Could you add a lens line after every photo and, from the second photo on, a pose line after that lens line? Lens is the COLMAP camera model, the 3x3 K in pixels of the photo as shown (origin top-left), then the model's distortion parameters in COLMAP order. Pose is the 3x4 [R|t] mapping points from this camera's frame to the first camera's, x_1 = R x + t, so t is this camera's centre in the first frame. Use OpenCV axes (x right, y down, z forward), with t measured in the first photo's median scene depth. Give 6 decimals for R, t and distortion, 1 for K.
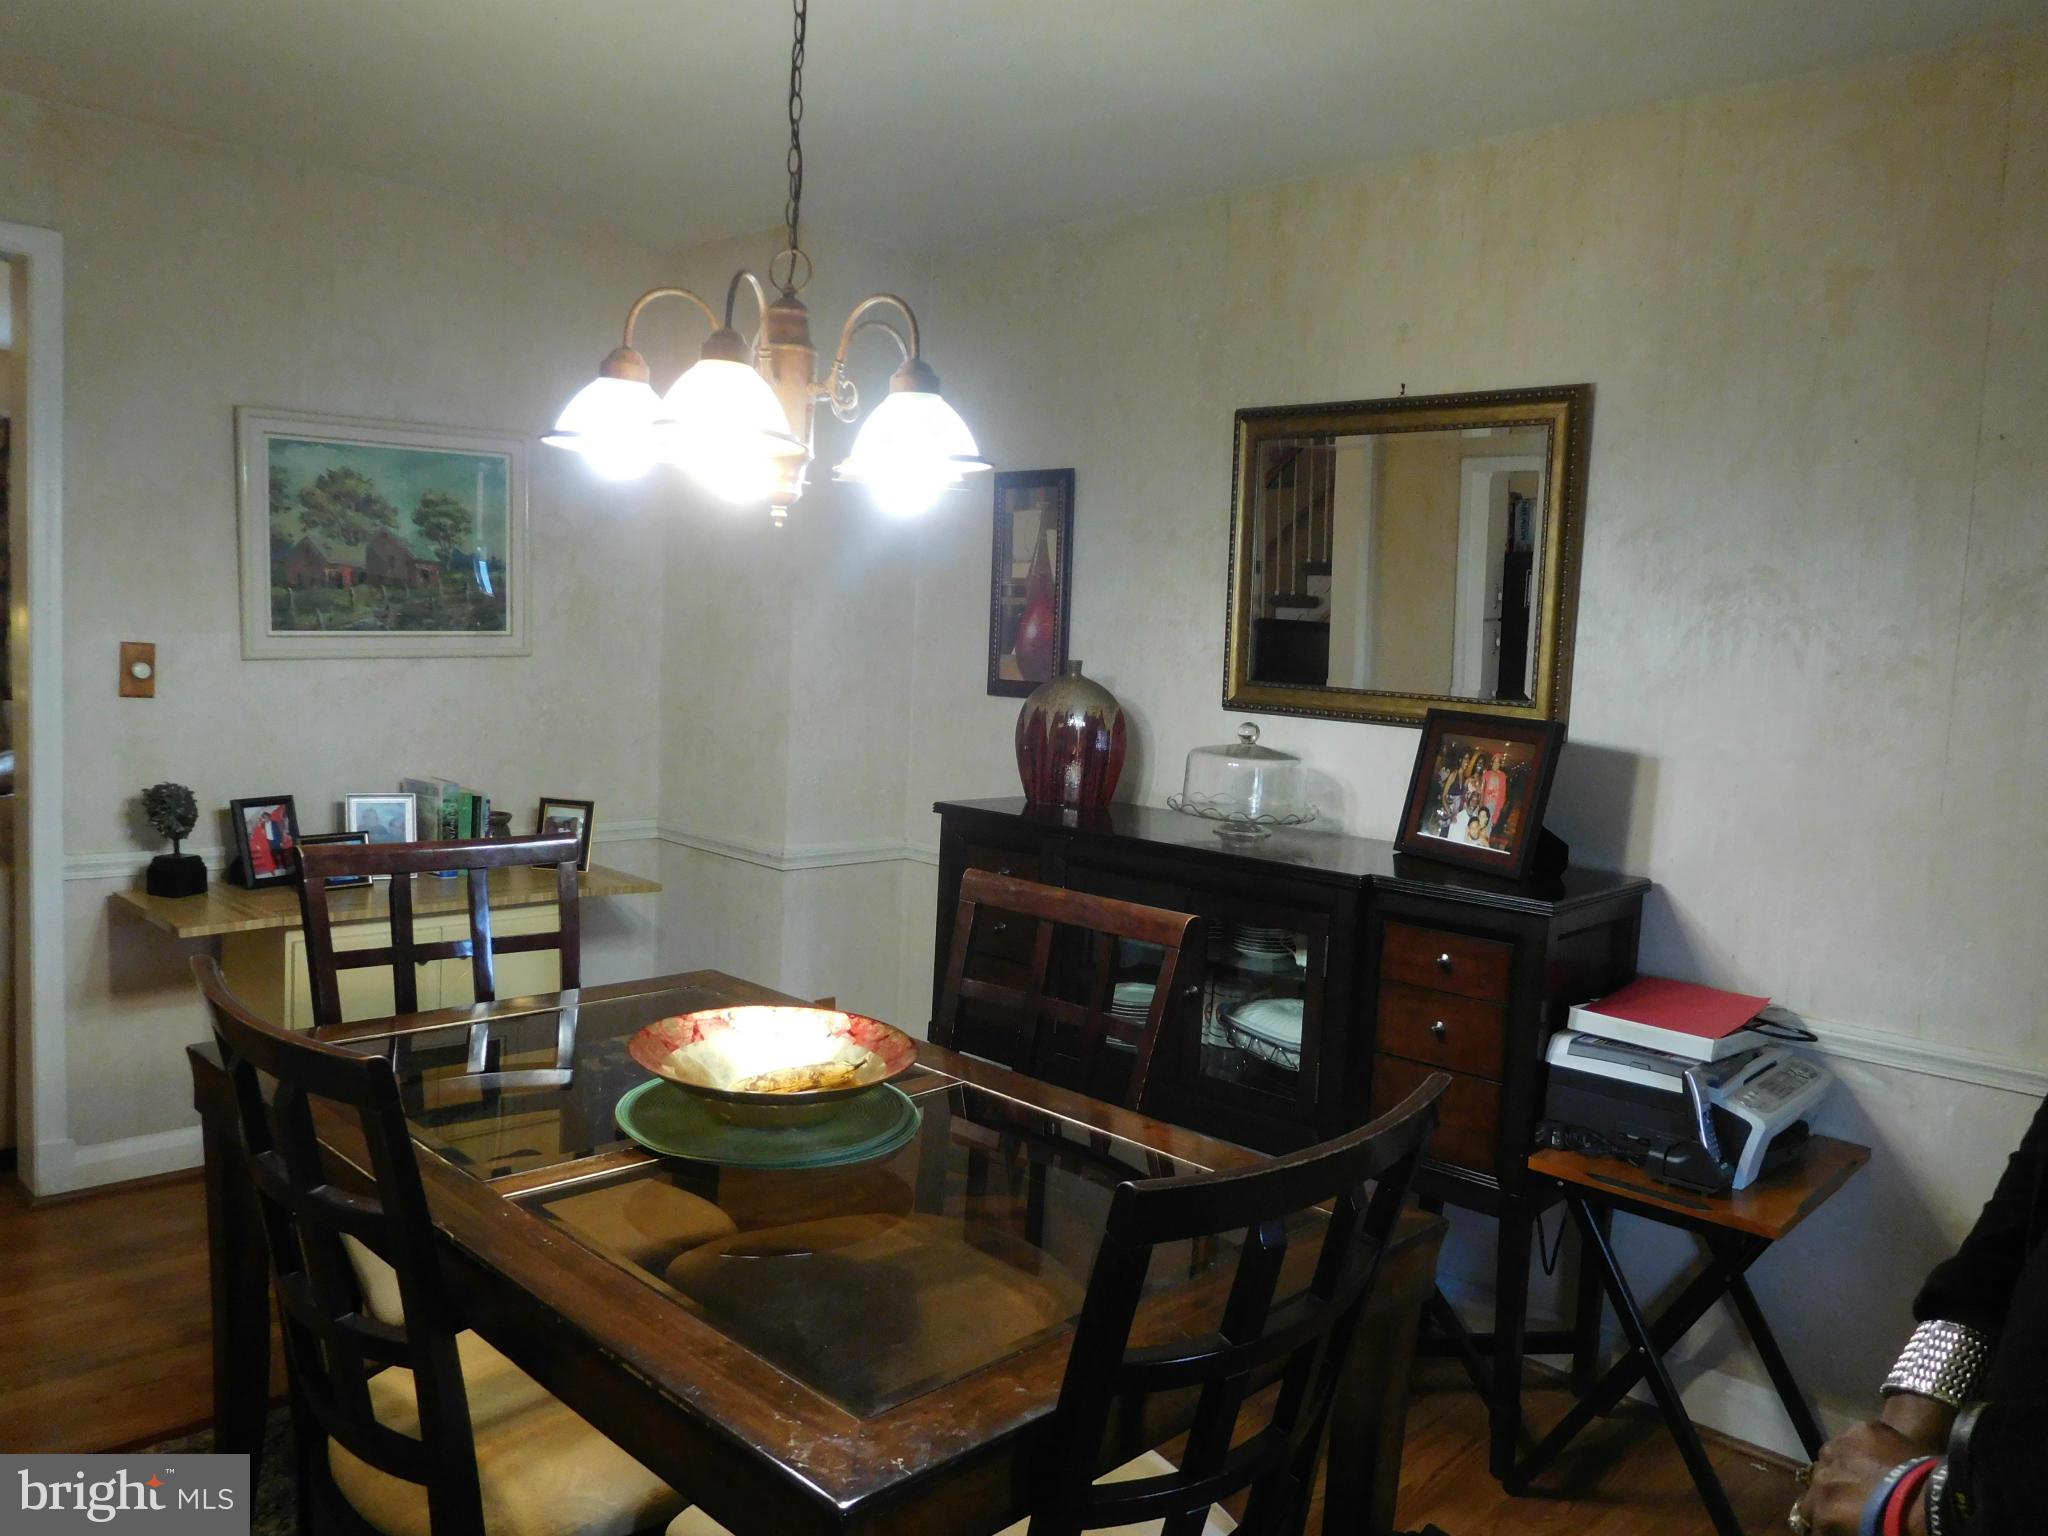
lens RADIAL K [[1540.5, 0, 1027.2], [0, 1540.5, 795.0], [0, 0, 1]] dist [-0.015463, 0.004842]
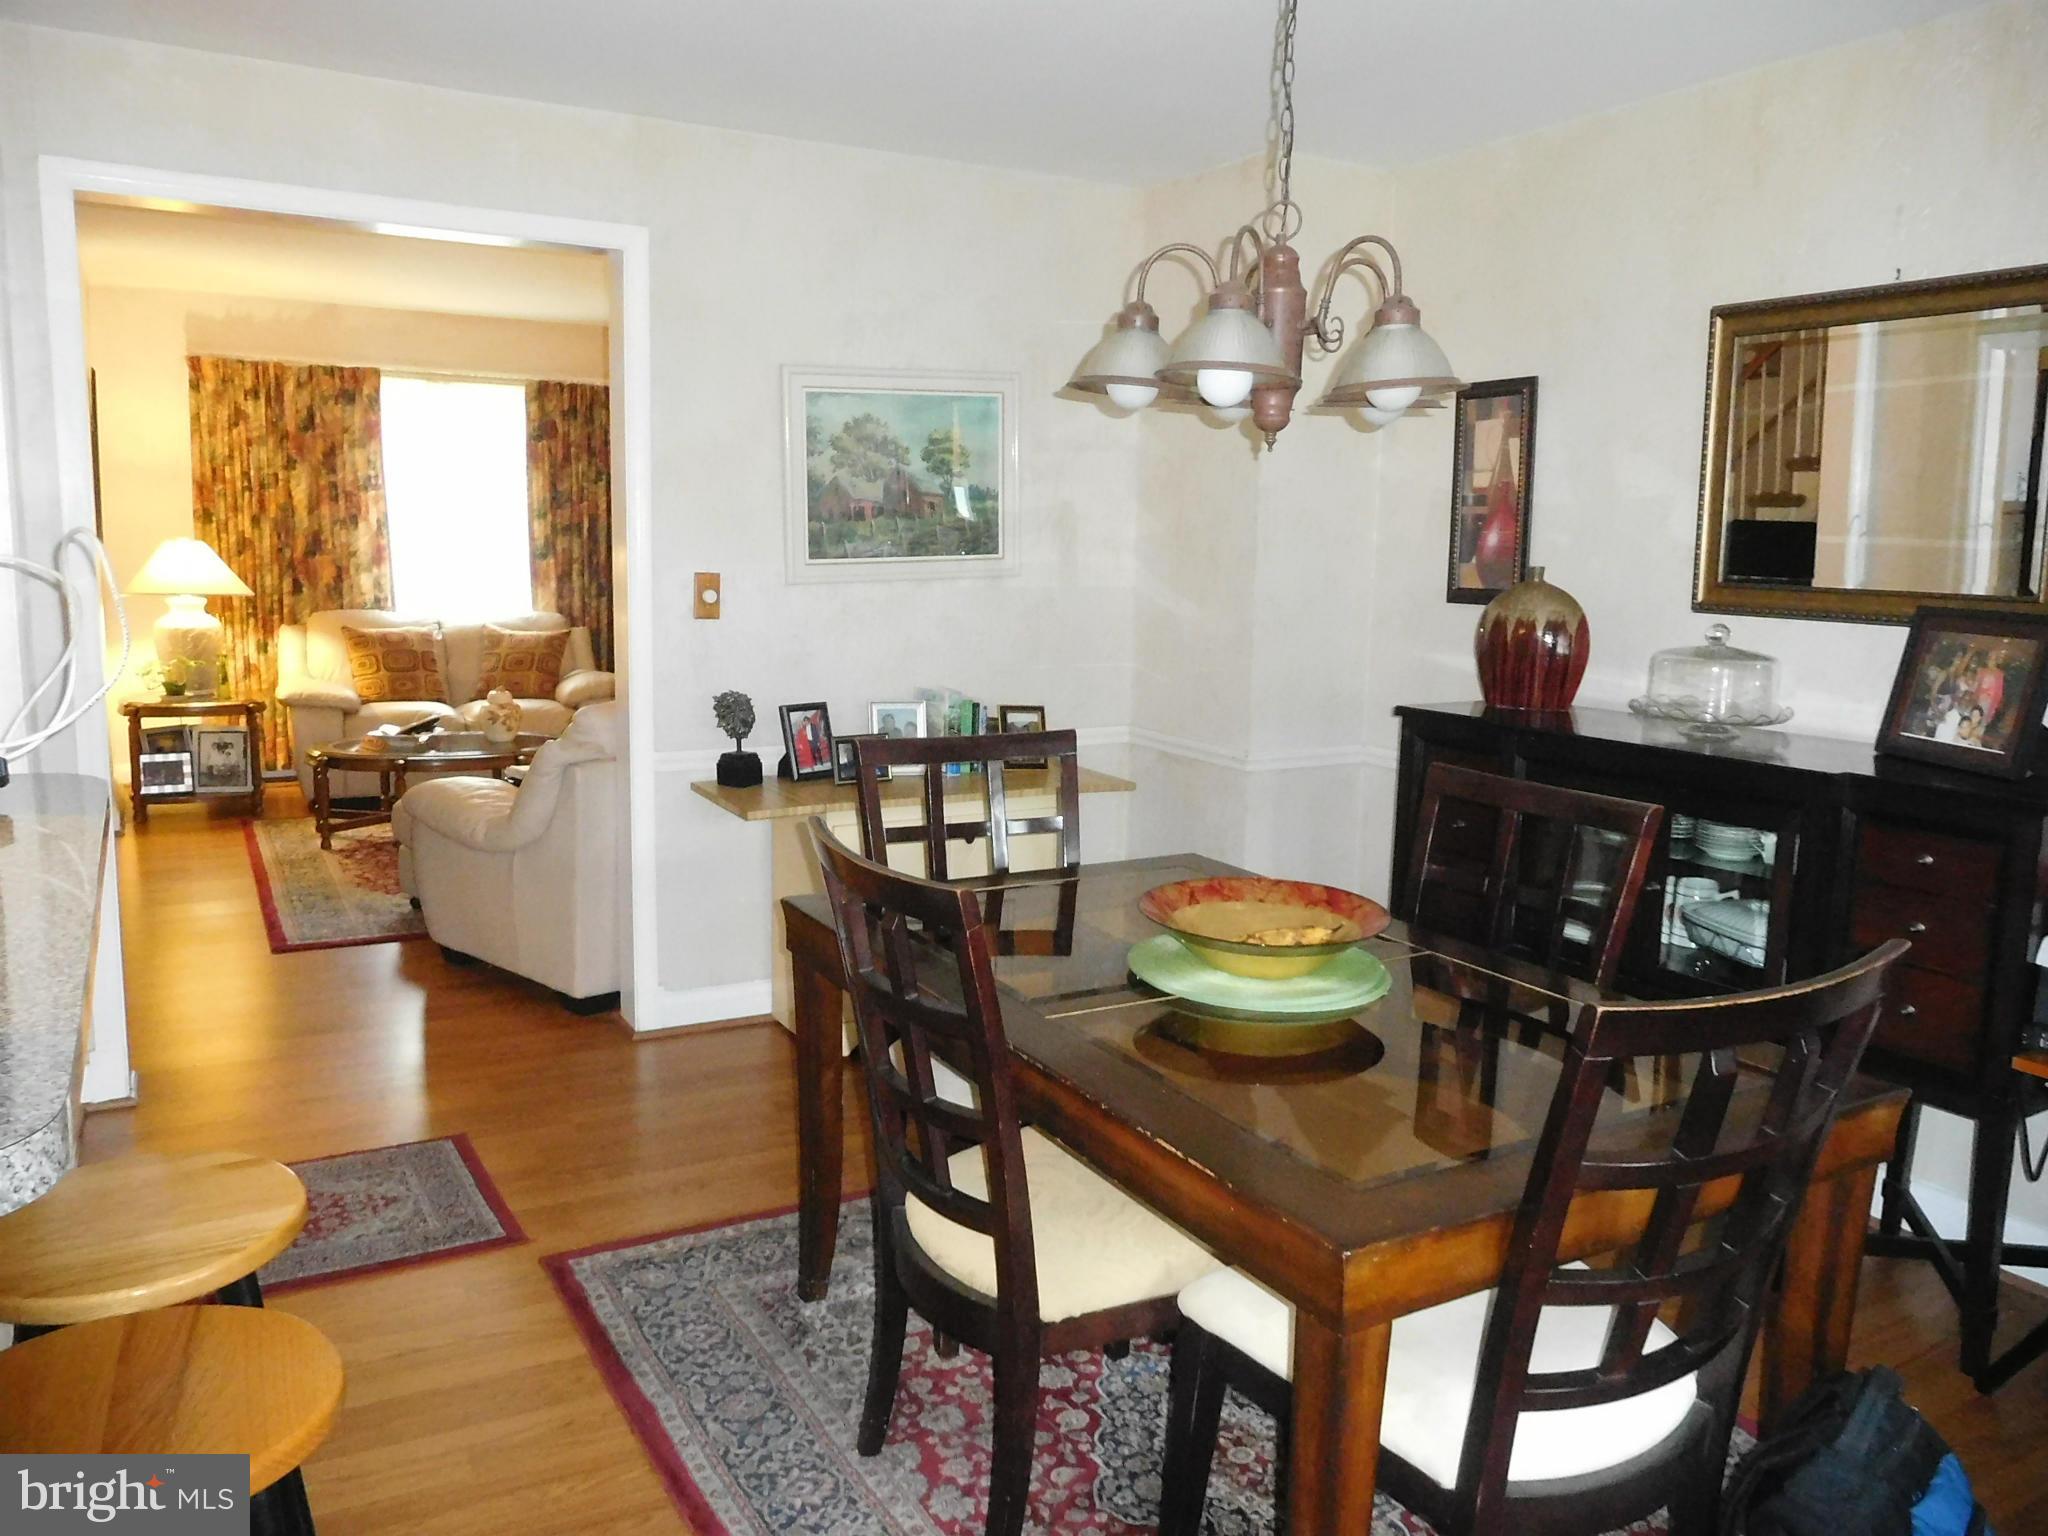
lens RADIAL K [[1540.5, 0, 1027.2], [0, 1540.5, 795.0], [0, 0, 1]] dist [-0.015463, 0.004842]
pose [[0.960406, 0.013626, -0.278271, -0.008193], [0.001037, 0.998621, 0.052481, 0.010219], [0.278603, -0.050691, 0.959068, -0.082113]]
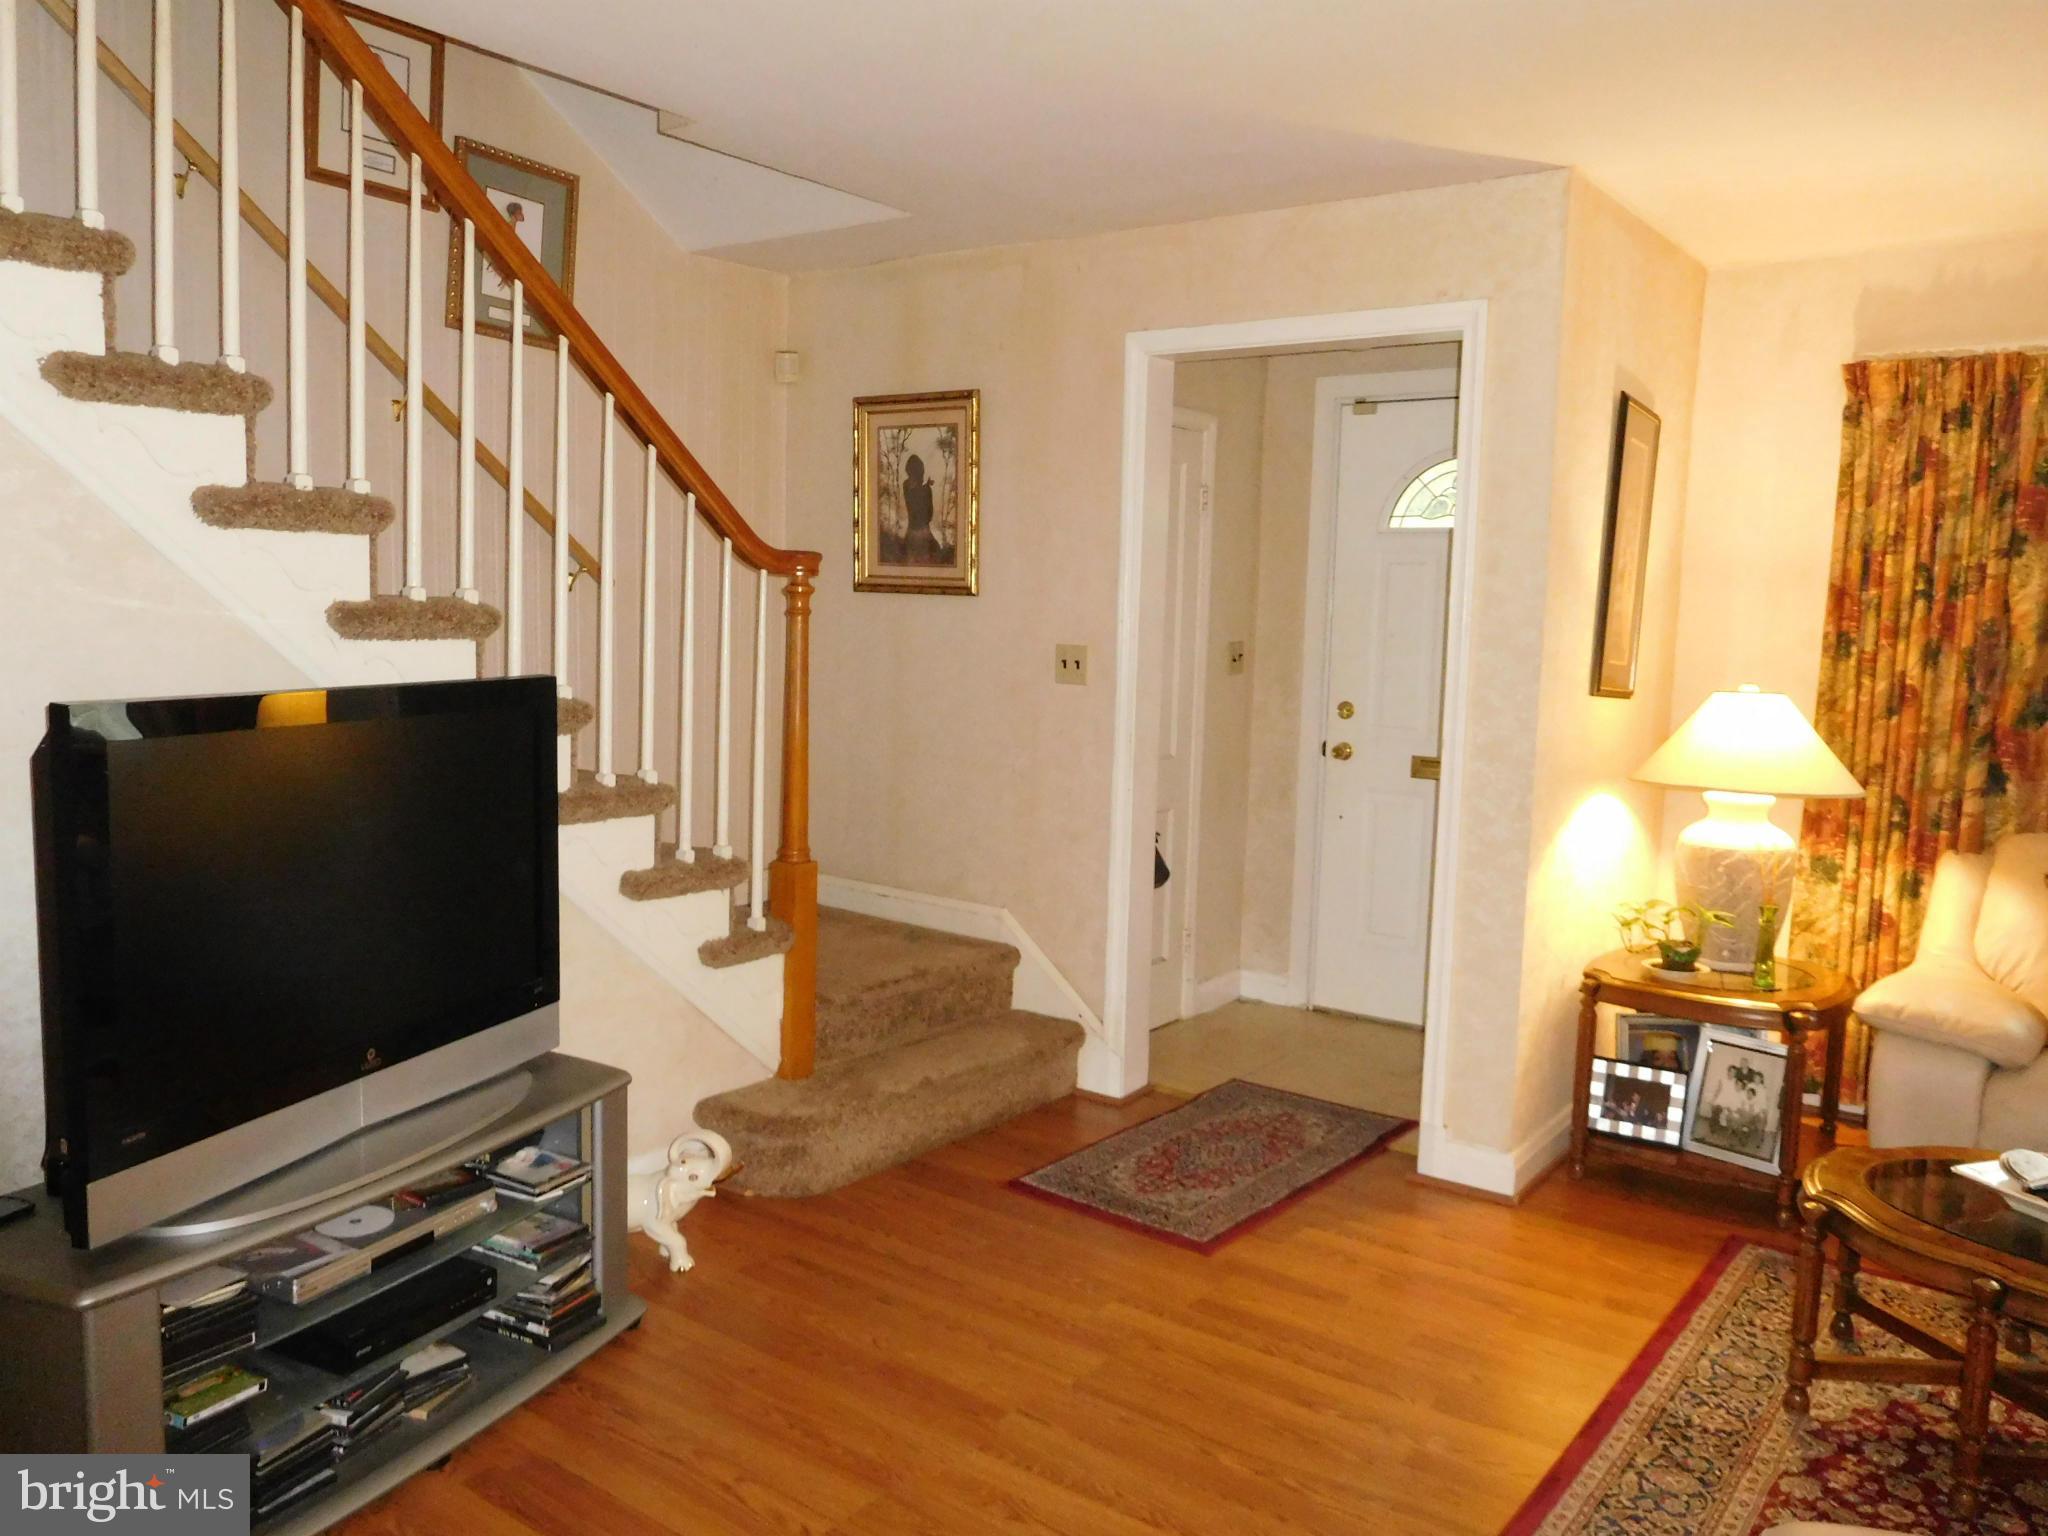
lens RADIAL K [[1540.5, 0, 1027.2], [0, 1540.5, 795.0], [0, 0, 1]] dist [-0.015463, 0.004842]
pose [[0.131119, 0.057283, -0.989710, -0.592381], [-0.111518, 0.992845, 0.042691, -0.129868], [0.985074, 0.104773, 0.136569, 0.881062]]
